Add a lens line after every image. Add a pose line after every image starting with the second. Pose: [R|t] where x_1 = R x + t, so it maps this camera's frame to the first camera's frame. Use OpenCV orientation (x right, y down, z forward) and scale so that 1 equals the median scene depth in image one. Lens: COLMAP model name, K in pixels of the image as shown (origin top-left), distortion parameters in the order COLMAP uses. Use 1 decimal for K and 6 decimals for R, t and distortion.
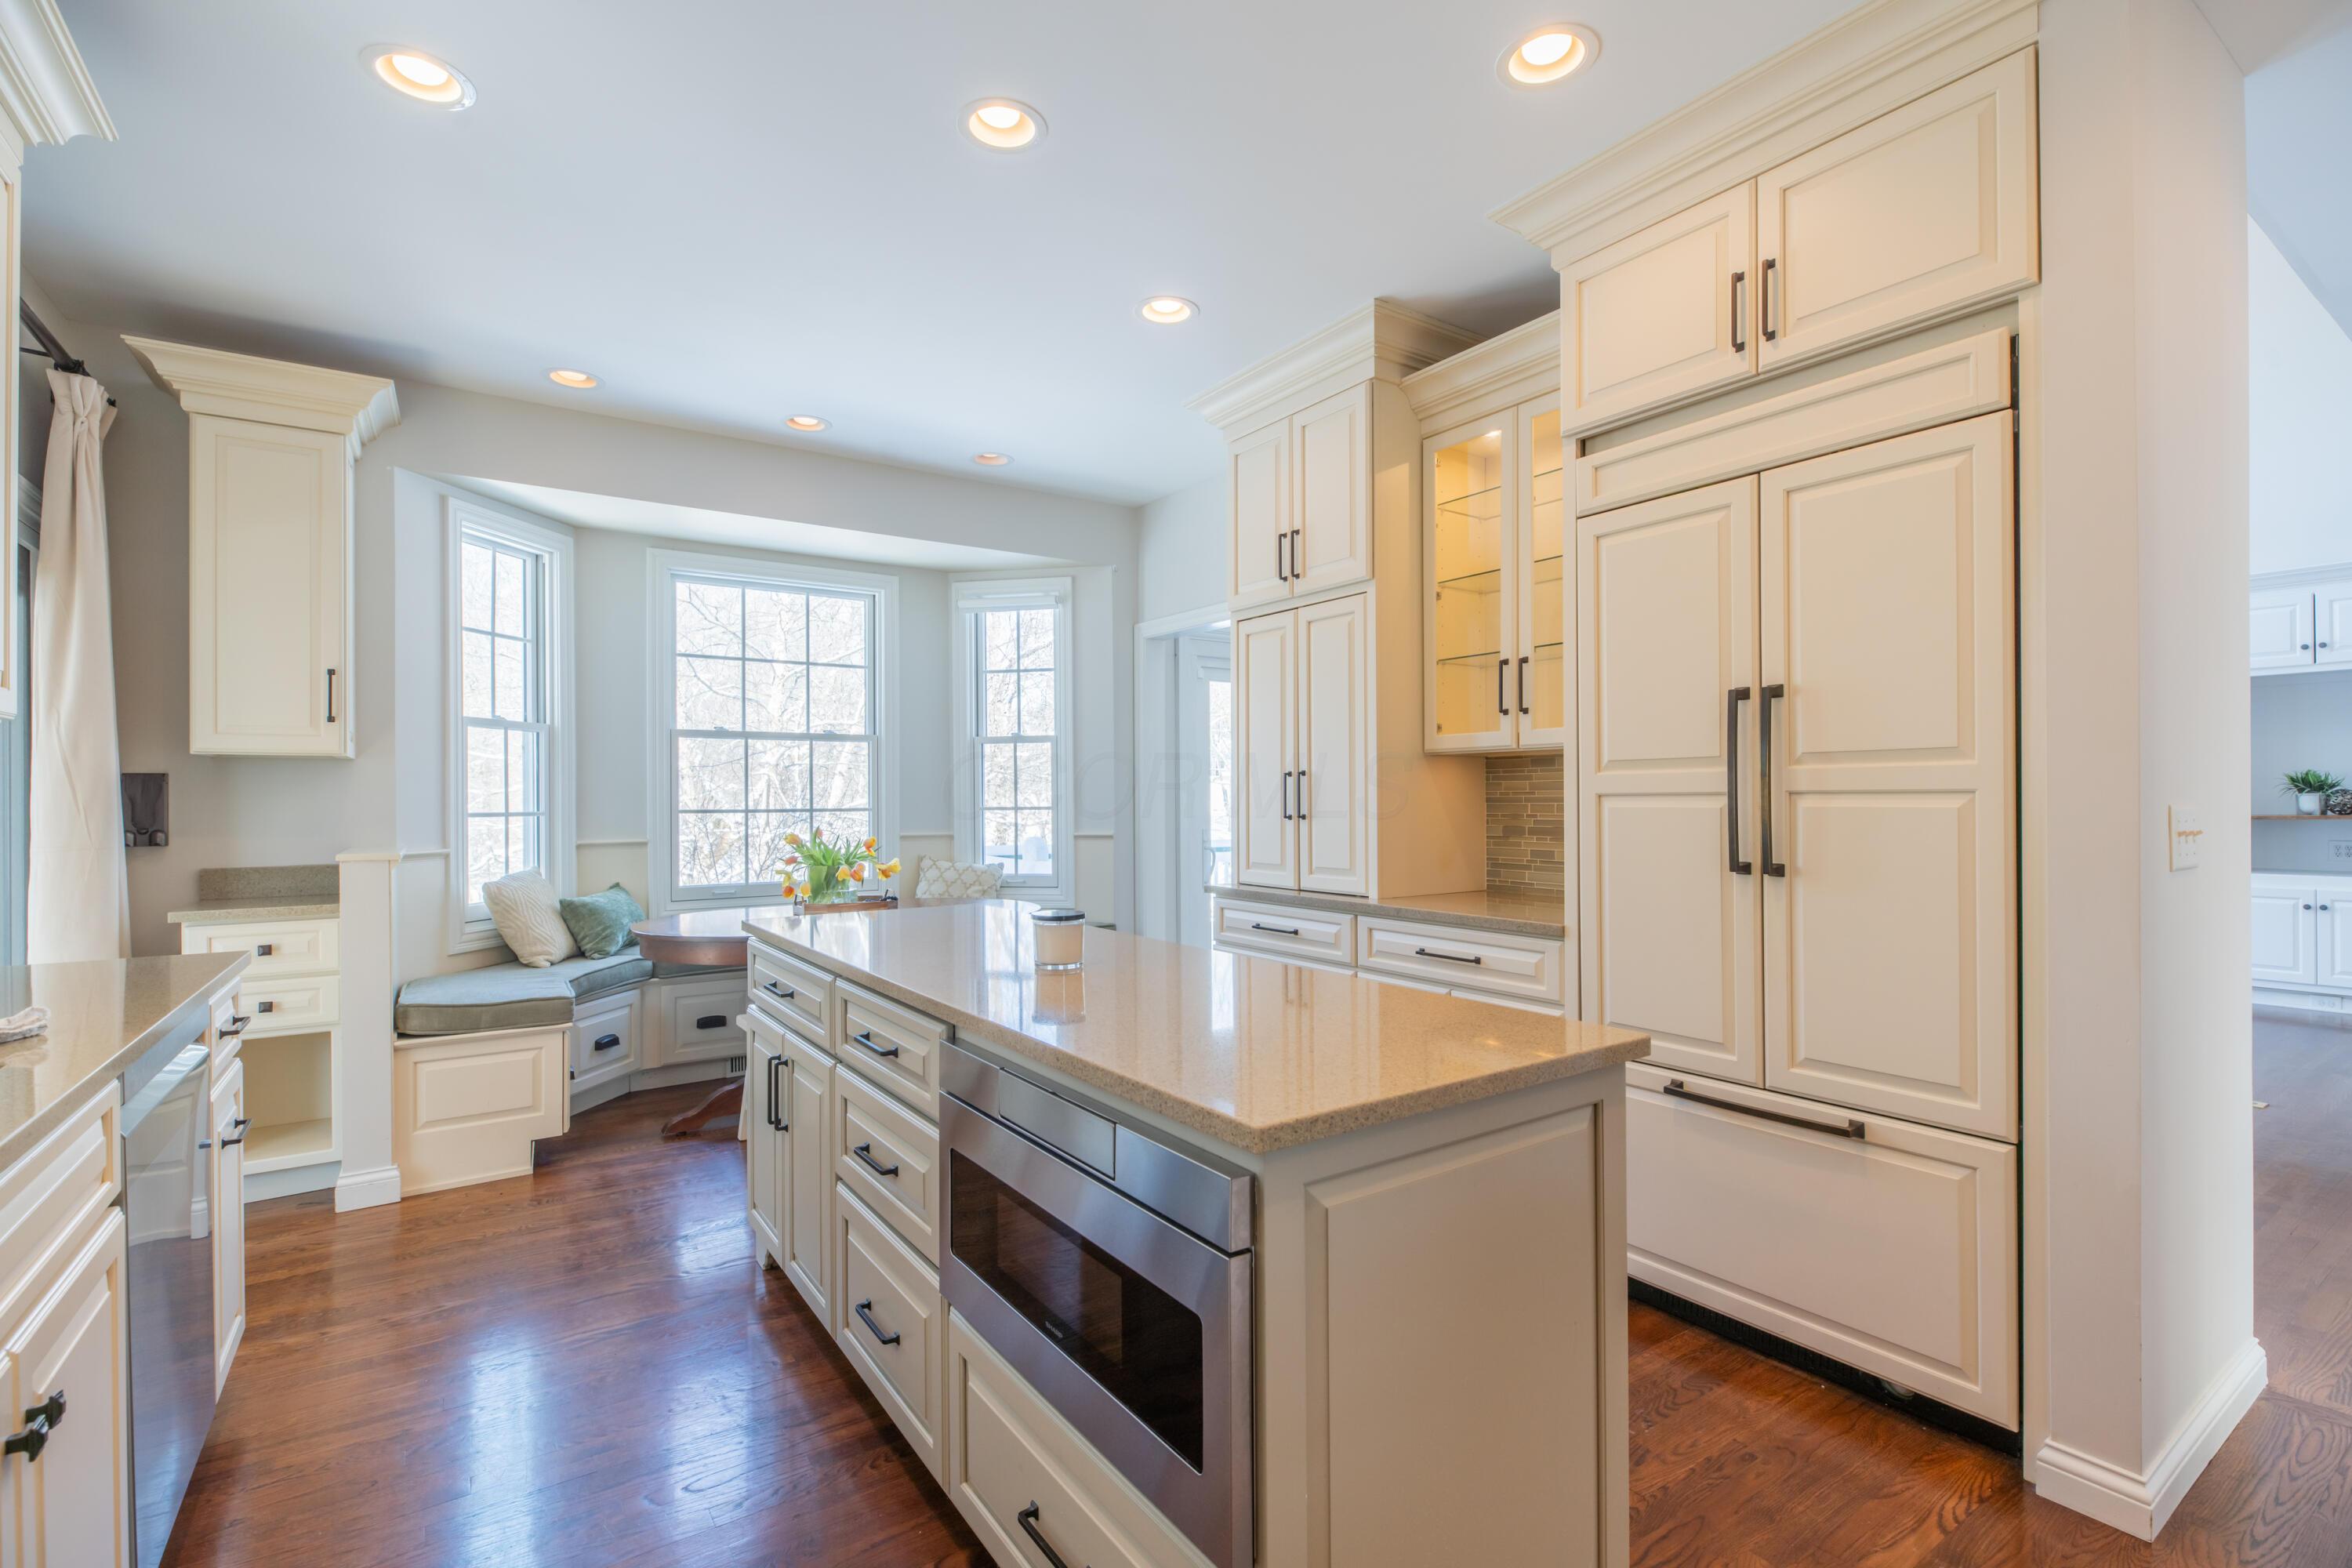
lens RADIAL K [[1063.4, 0, 1180.0], [0, 1063.4, 795.8], [0, 0, 1]] dist [-0.001109, -0.002469]
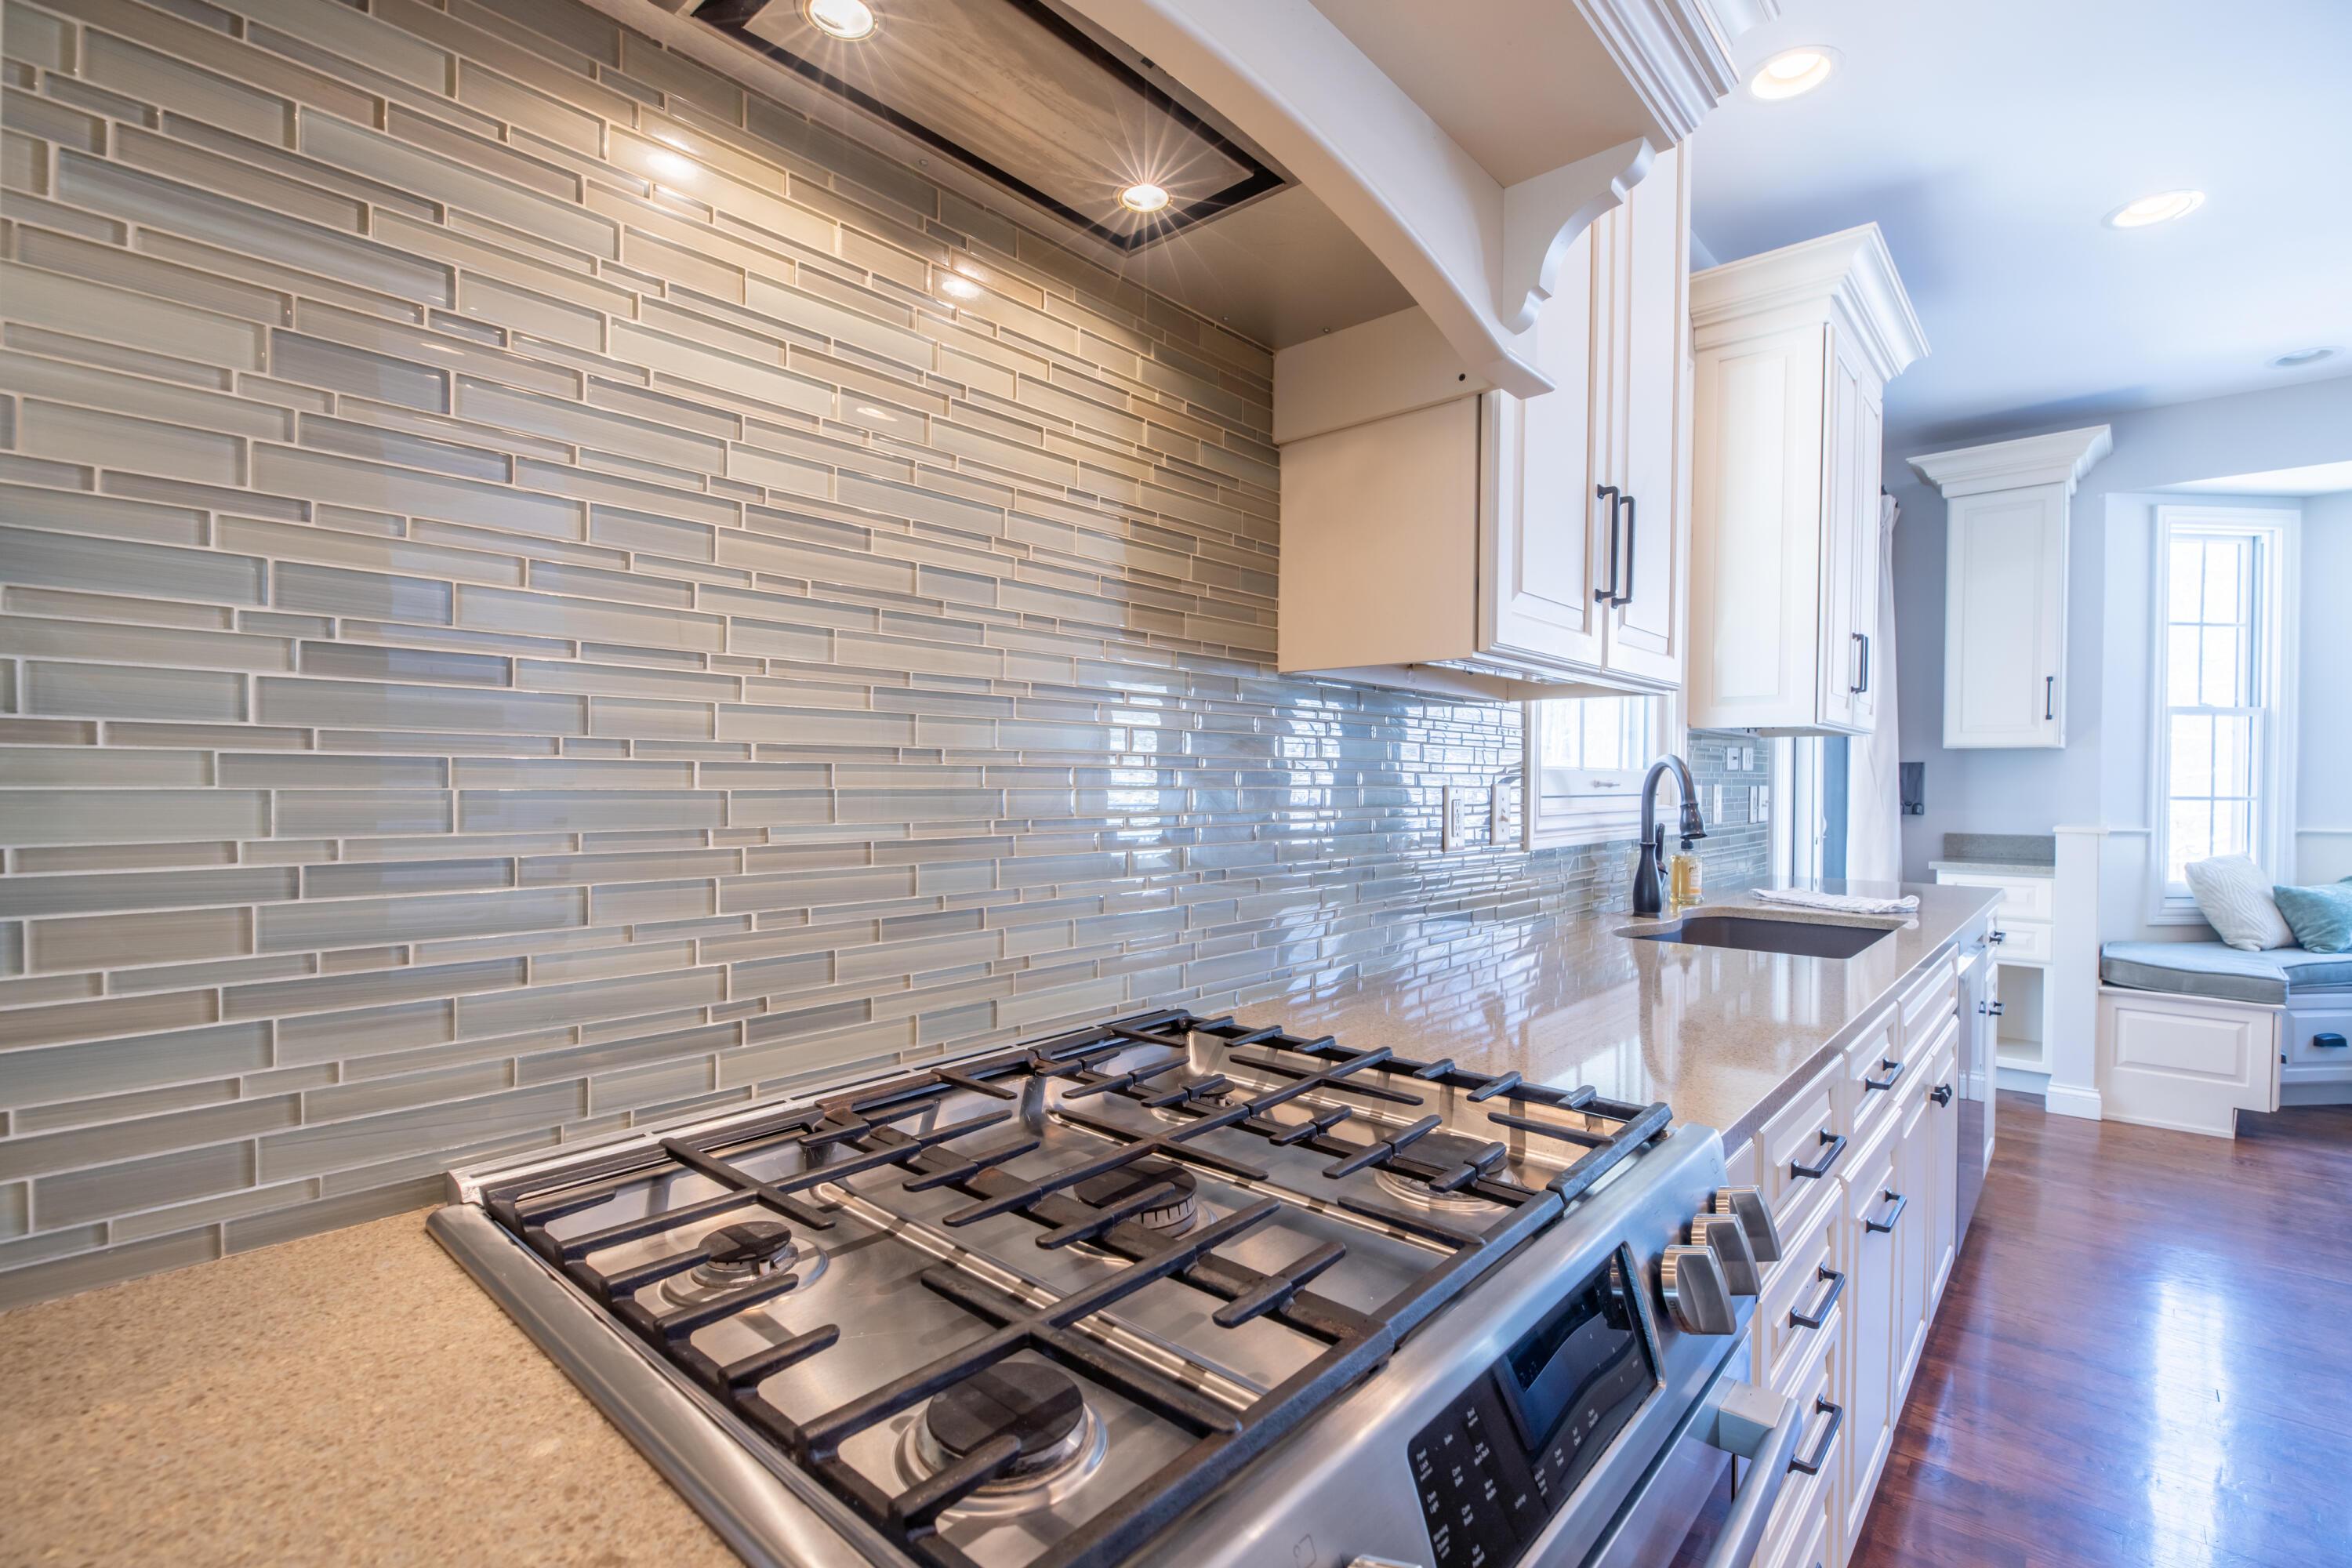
lens RADIAL K [[1063.4, 0, 1176.0], [0, 1063.4, 797.7], [0, 0, 1]] dist [-0.001109, -0.002469]
pose [[0.235553, 0.022698, -0.971596, 0.147346], [-0.005365, 0.999742, 0.022054, -0.000682], [0.971847, 0.000018, 0.235614, -0.252014]]
